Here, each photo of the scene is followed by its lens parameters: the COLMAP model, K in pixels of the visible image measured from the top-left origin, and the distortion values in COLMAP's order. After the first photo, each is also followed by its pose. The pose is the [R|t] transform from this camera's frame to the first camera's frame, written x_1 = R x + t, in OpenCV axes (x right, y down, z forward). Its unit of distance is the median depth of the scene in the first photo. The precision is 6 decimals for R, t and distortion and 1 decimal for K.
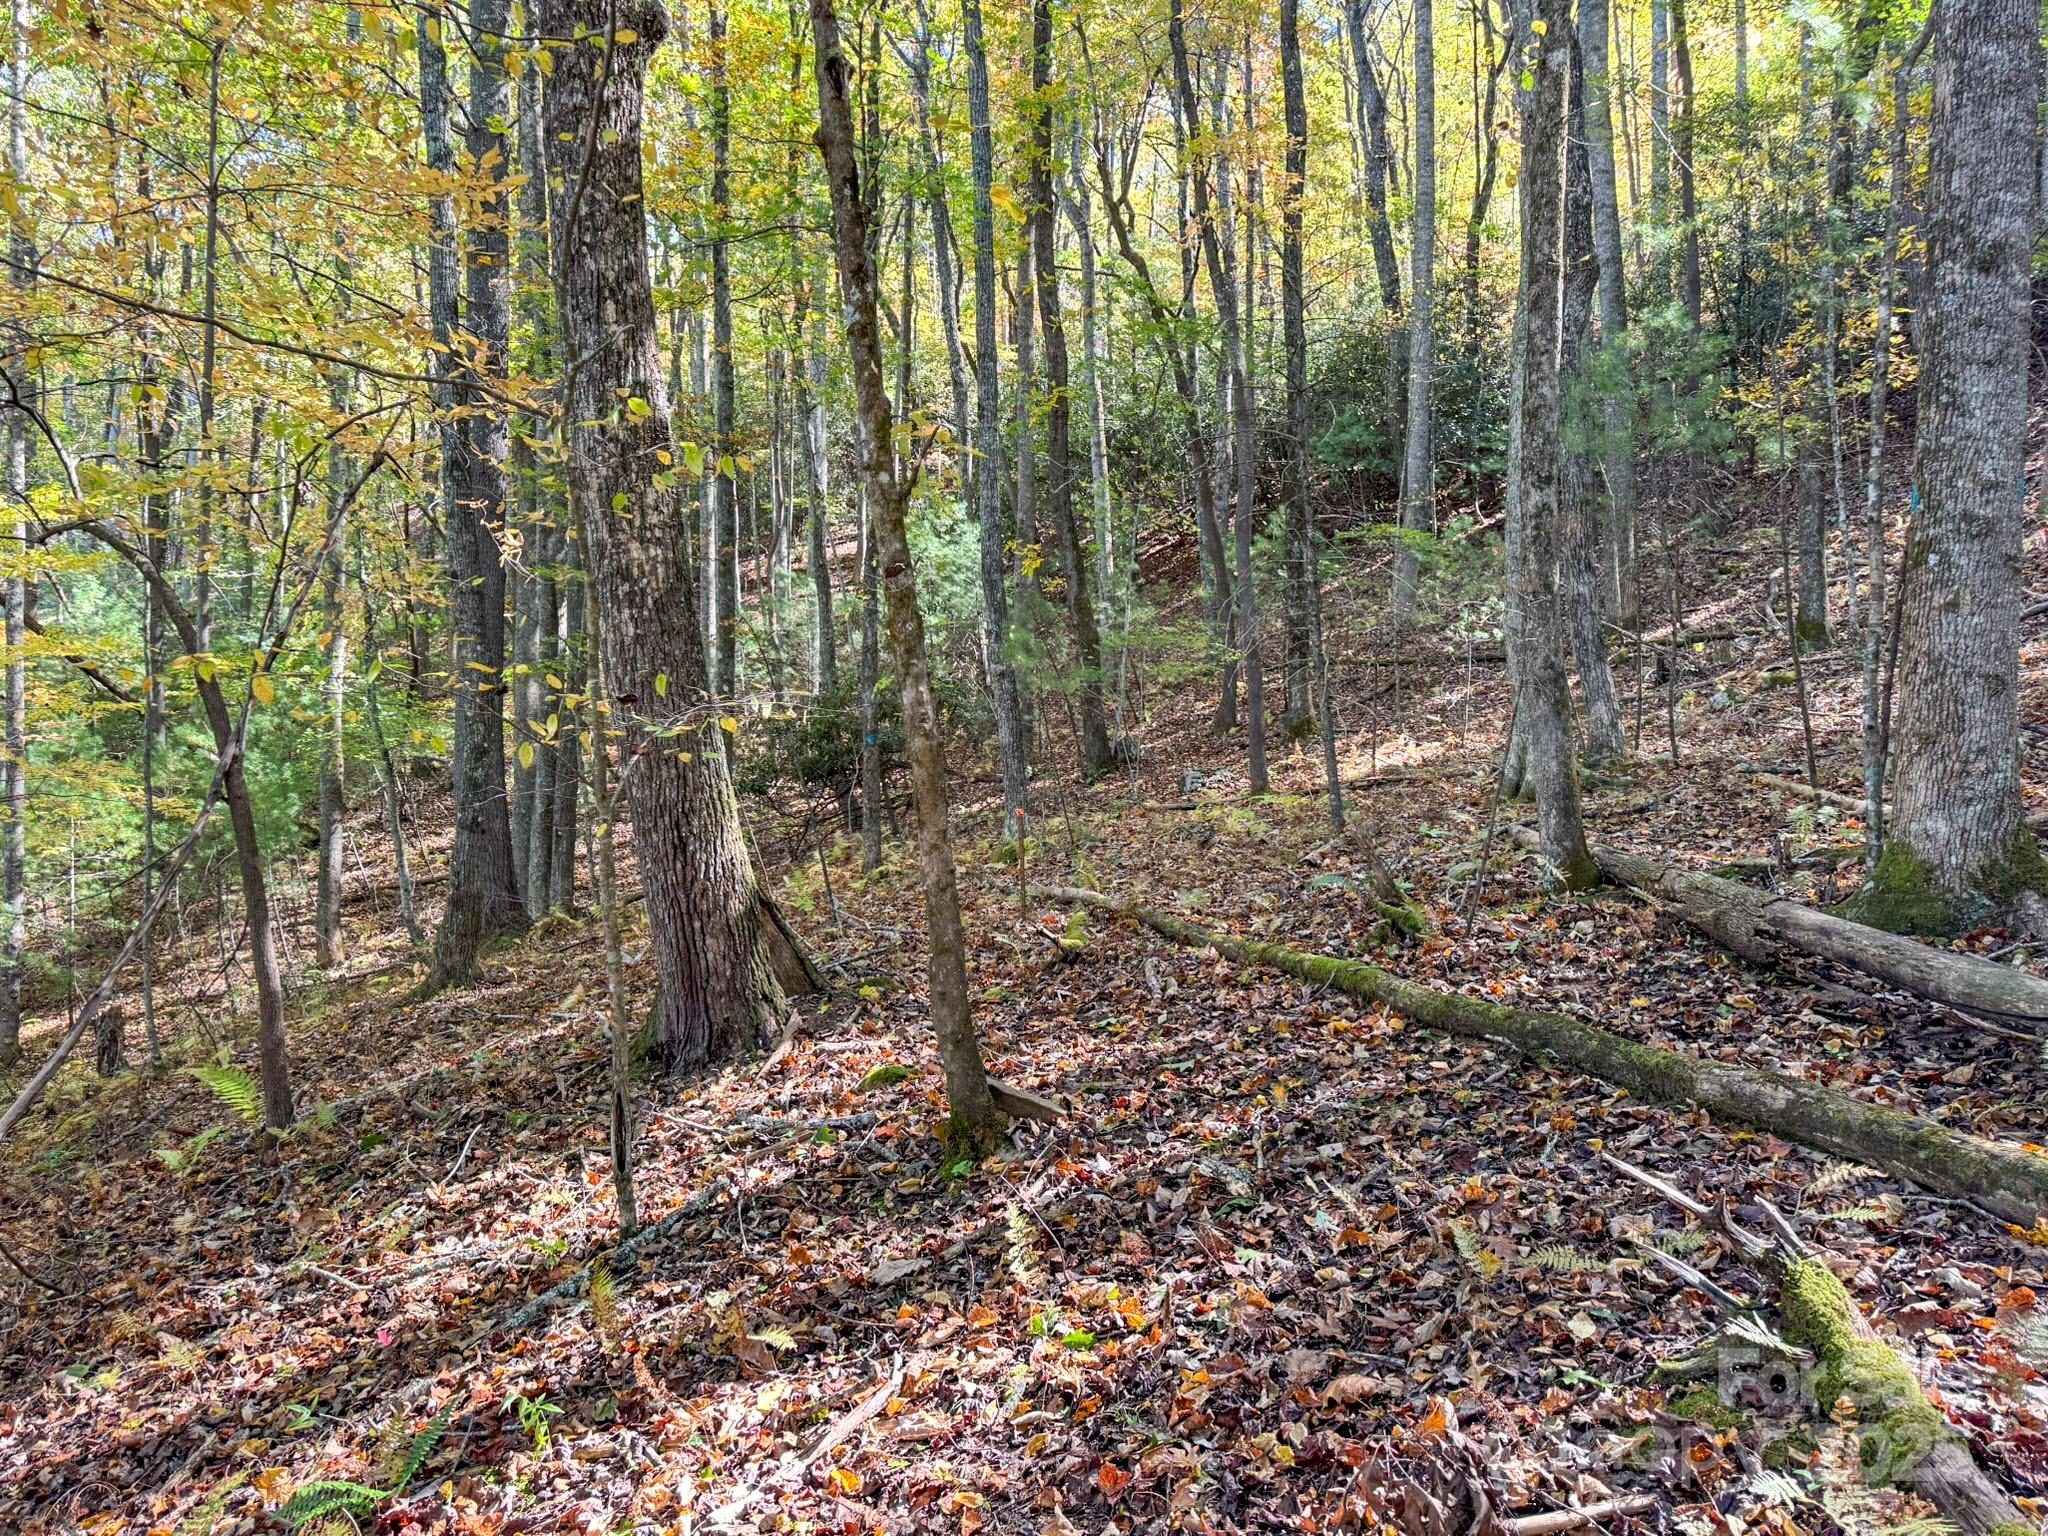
lens RADIAL K [[1456.1, 0, 1018.9], [0, 1456.1, 768.7], [0, 0, 1]] dist [0.007636, 0.000956]
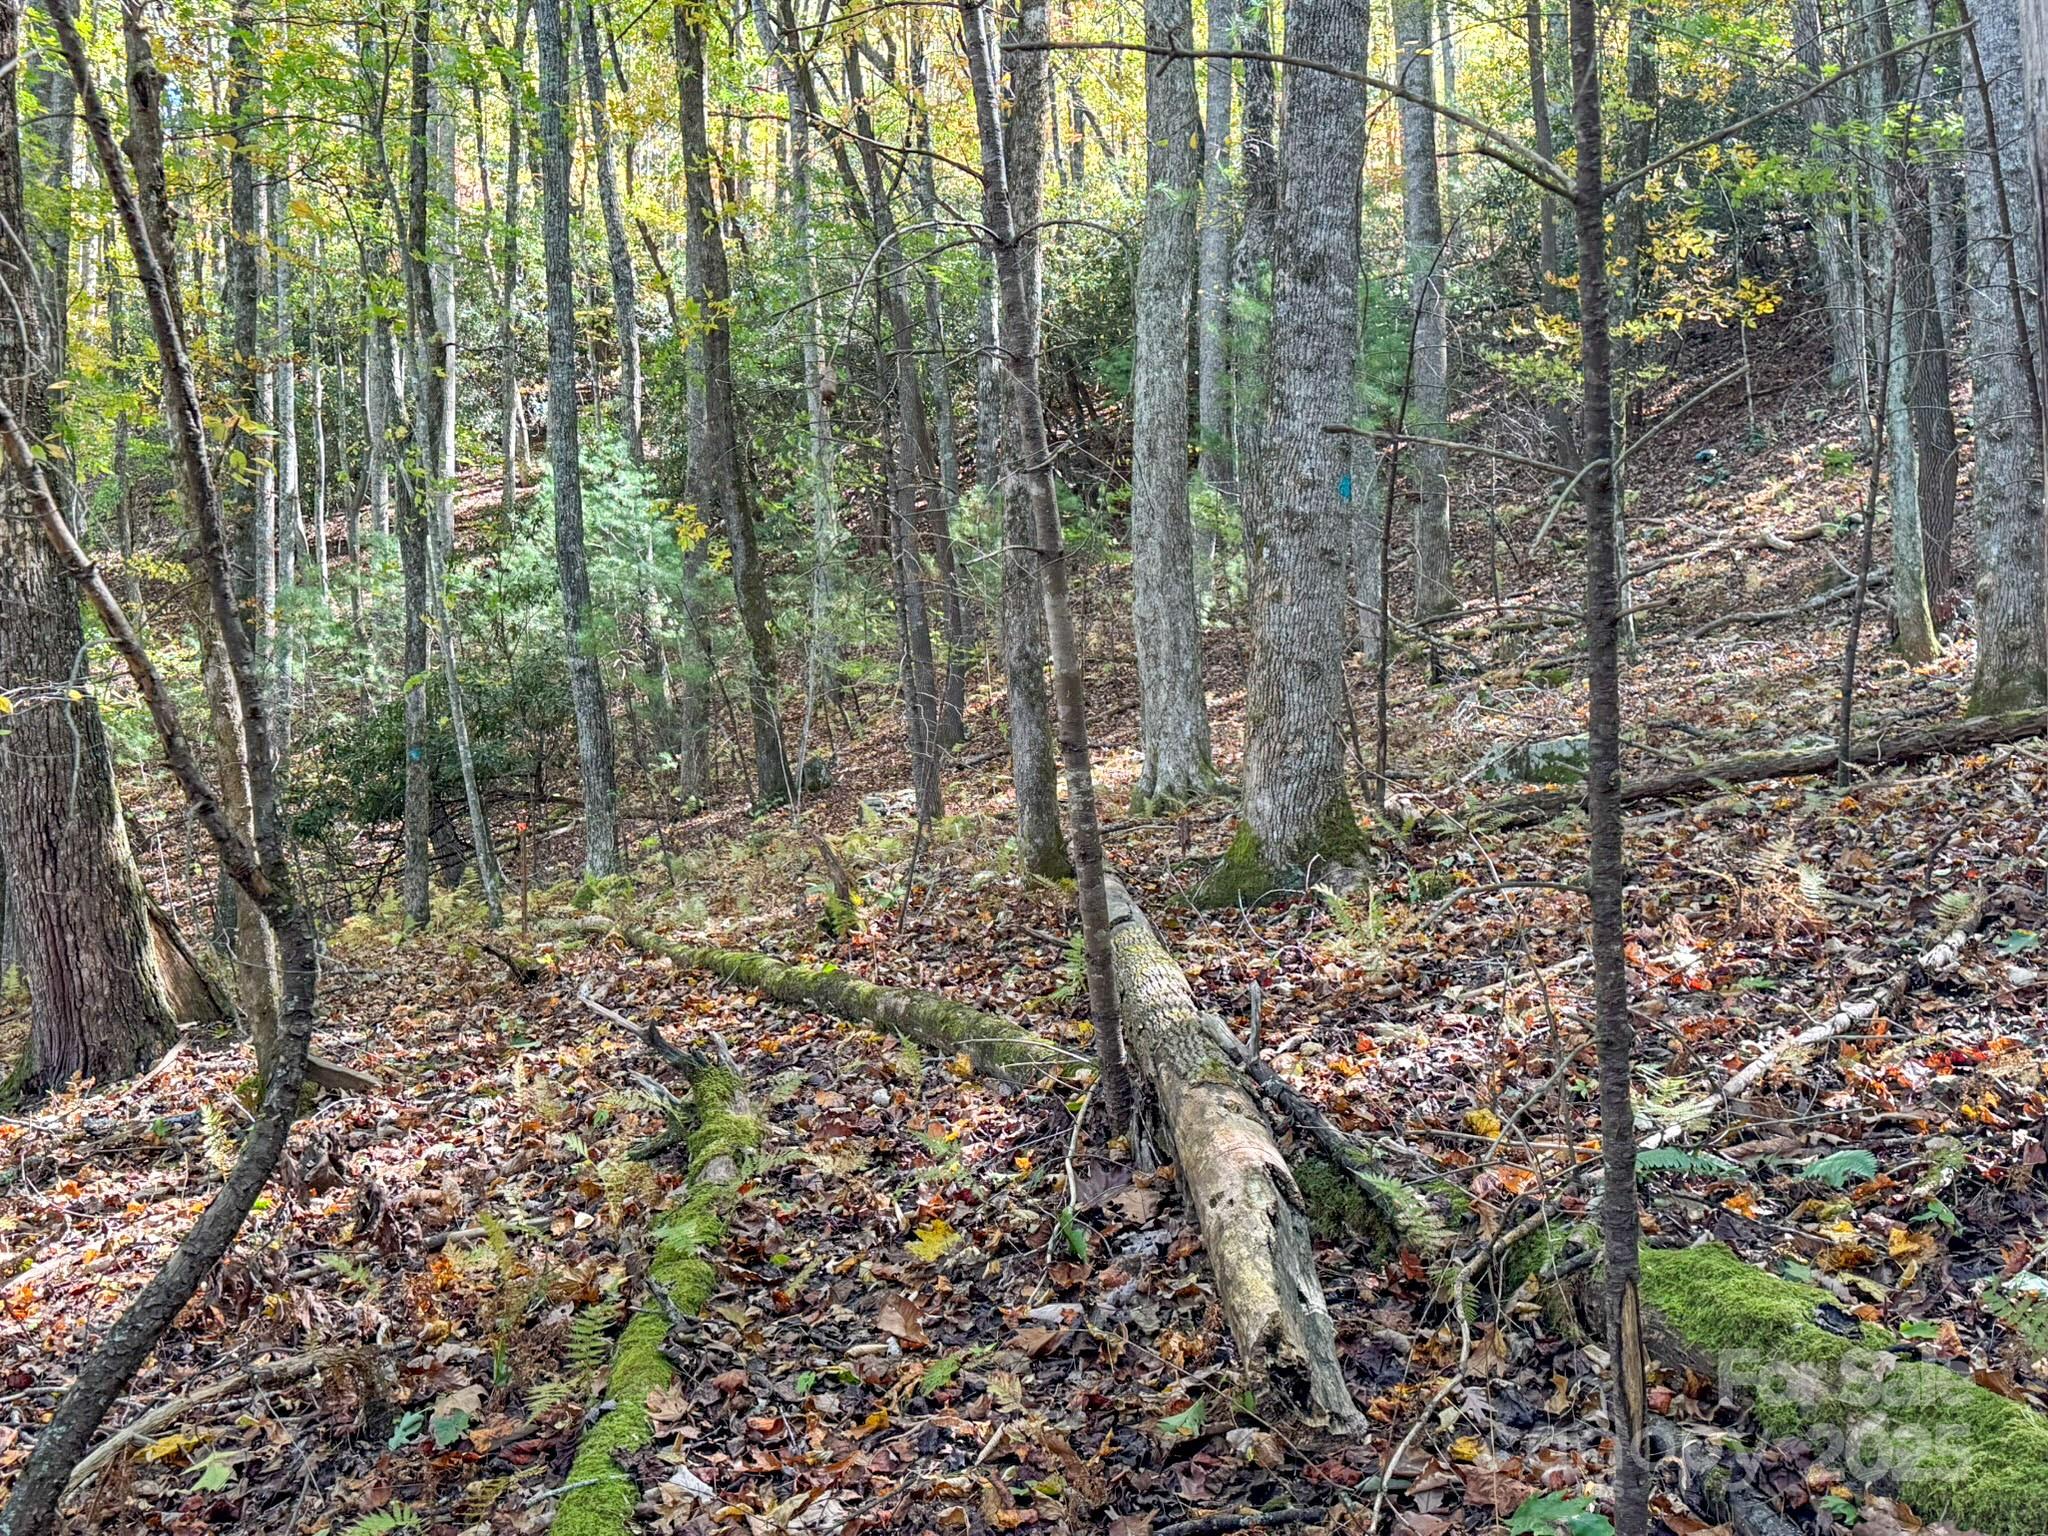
lens RADIAL K [[2105.2, 0, 1028.2], [0, 2105.2, 766.3], [0, 0, 1]] dist [0.014276, 0.000000]
pose [[0.993675, -0.004857, 0.112193, 0.238556], [0.007330, 0.999739, -0.021638, 0.034525], [-0.112059, 0.022323, 0.993451, -0.399607]]
